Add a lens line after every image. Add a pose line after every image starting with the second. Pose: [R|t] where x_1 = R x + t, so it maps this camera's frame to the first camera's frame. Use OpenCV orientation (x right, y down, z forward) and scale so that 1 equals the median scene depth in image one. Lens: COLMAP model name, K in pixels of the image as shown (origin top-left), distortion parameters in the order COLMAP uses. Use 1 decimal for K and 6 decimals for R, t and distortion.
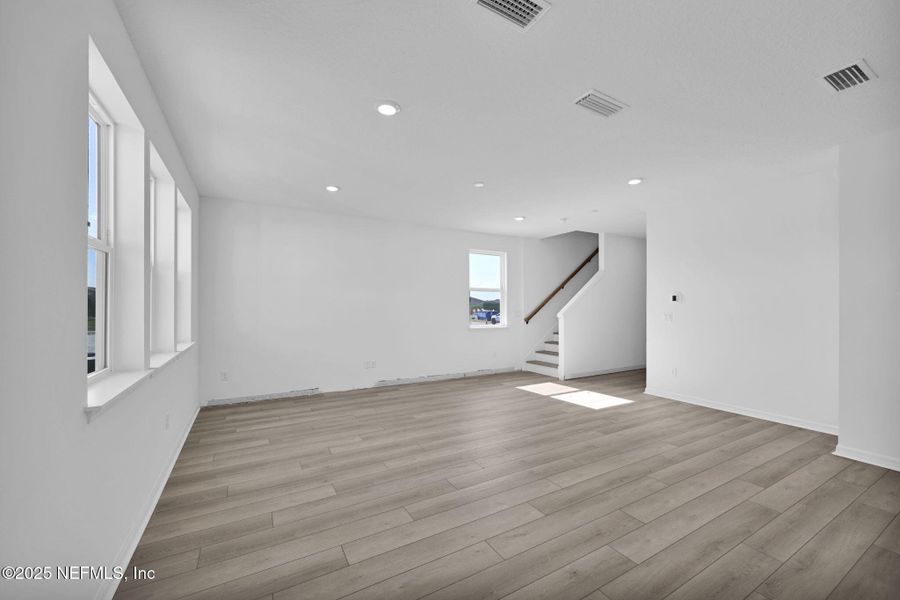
lens RADIAL K [[356.5, 0, 454.3], [0, 356.5, 304.6], [0, 0, 1]] dist [0.000856, -0.000502]
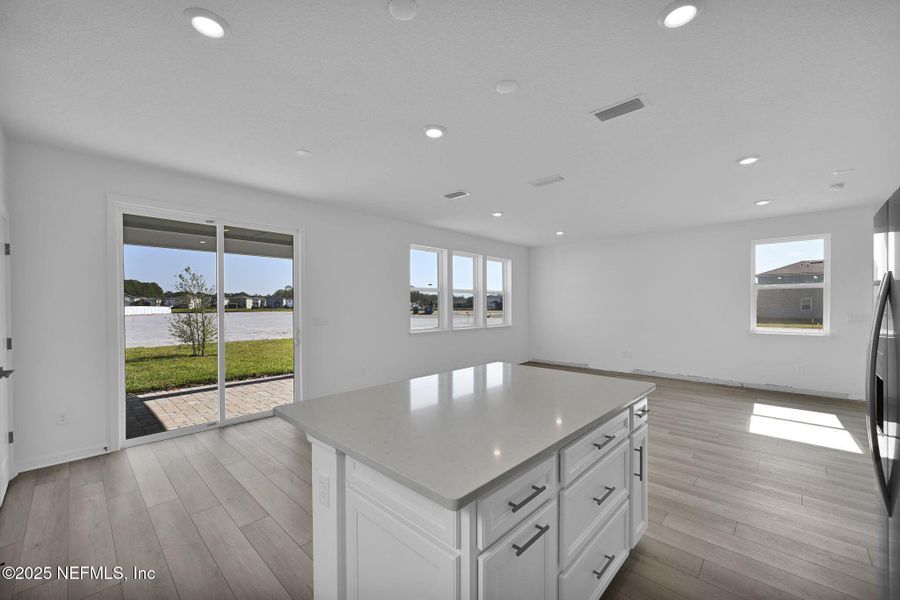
lens RADIAL K [[356.5, 0, 452.3], [0, 356.5, 308.5], [0, 0, 1]] dist [0.000856, -0.000502]
pose [[0.274096, 0.008280, -0.961667, 0.999371], [0.011318, 0.999866, 0.011835, -0.016508], [0.961636, -0.014128, 0.273966, 0.091257]]
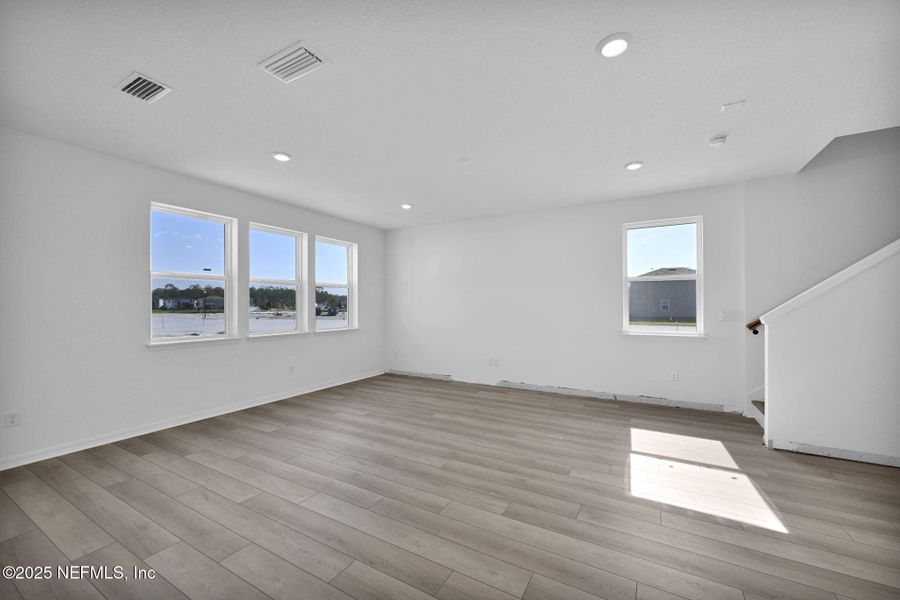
lens RADIAL K [[356.5, 0, 451.1], [0, 356.5, 304.3], [0, 0, 1]] dist [0.000856, -0.000502]
pose [[0.496683, -0.005649, -0.867914, 0.729321], [0.011655, 0.999932, 0.000161, 0.002938], [0.867854, -0.010196, 0.496715, 0.499749]]
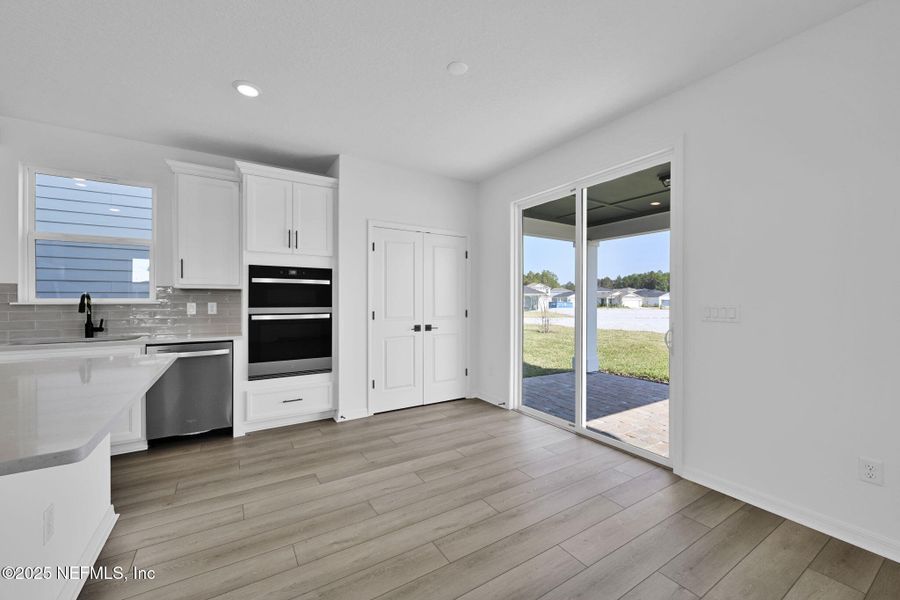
lens RADIAL K [[356.5, 0, 453.2], [0, 356.5, 303.7], [0, 0, 1]] dist [0.000856, -0.000502]
pose [[-0.999506, -0.004218, -0.031134, 0.252710], [-0.004237, 0.999991, 0.000532, 0.016194], [0.031131, 0.000664, -0.999515, 0.511343]]
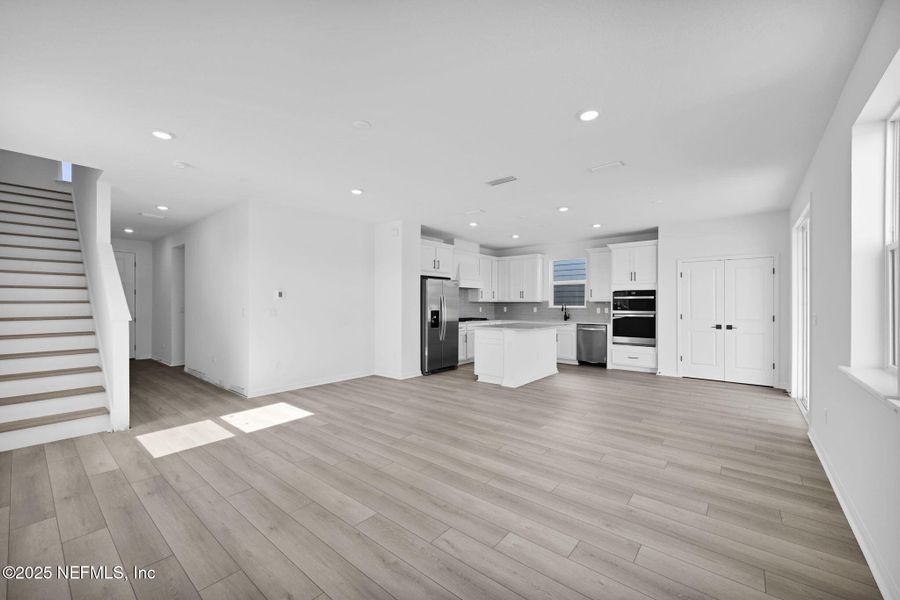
lens RADIAL K [[356.5, 0, 450.9], [0, 356.5, 304.2], [0, 0, 1]] dist [0.000856, -0.000502]
pose [[-0.343555, -0.002570, 0.939129, -0.584184], [-0.010508, 0.999944, -0.001107, 0.007910], [-0.939074, -0.010249, -0.343563, 0.984460]]
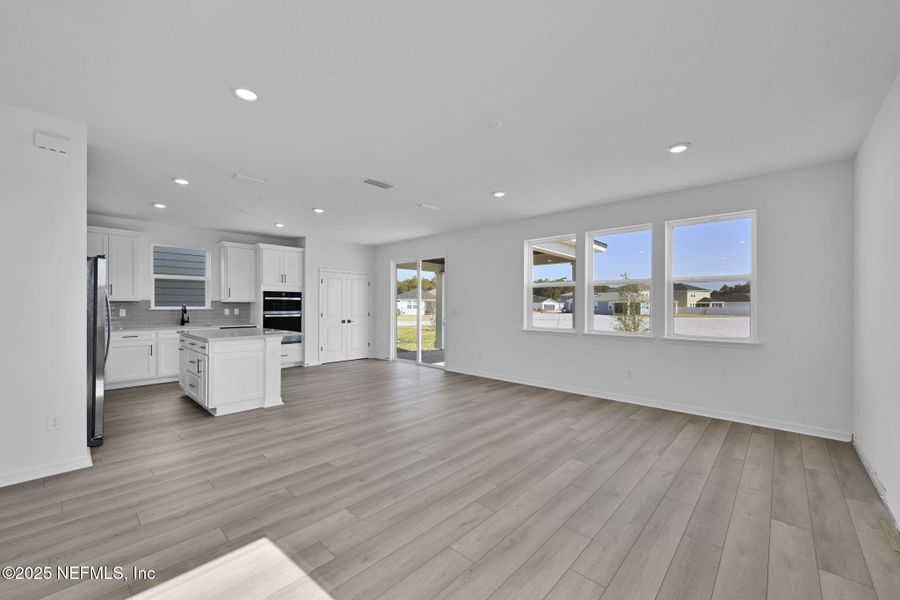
lens RADIAL K [[356.5, 0, 452.3], [0, 356.5, 302.8], [0, 0, 1]] dist [0.000856, -0.000502]
pose [[-0.957628, -0.007903, -0.287898, 0.308782], [-0.003527, 0.999870, -0.015714, 0.011110], [0.287985, -0.014033, -0.957532, 1.487293]]
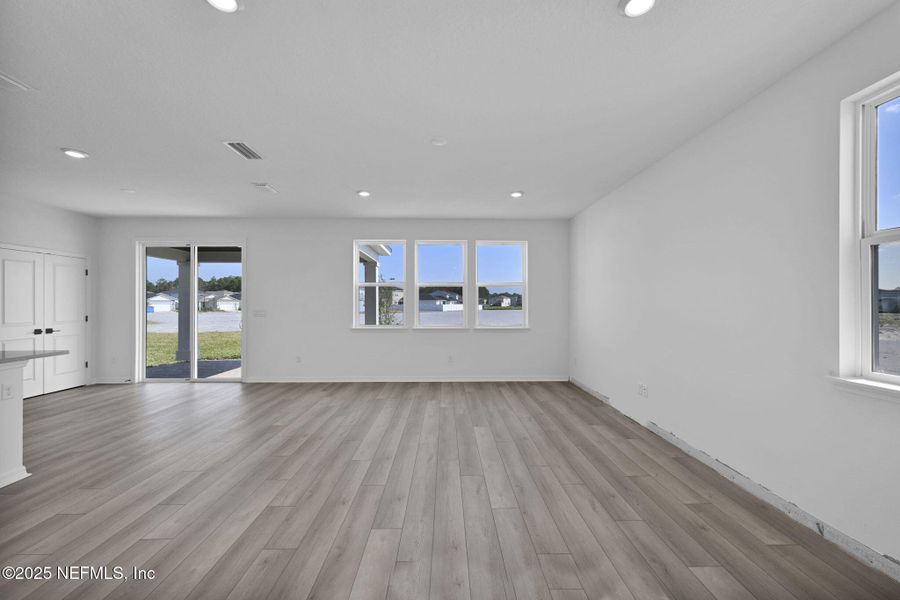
lens RADIAL K [[356.5, 0, 454.0], [0, 356.5, 300.3], [0, 0, 1]] dist [0.000856, -0.000502]
pose [[-0.488873, -0.009956, -0.872298, 0.653199], [0.007607, 0.999848, -0.015675, 0.008816], [0.872322, -0.014298, -0.488723, 1.280415]]
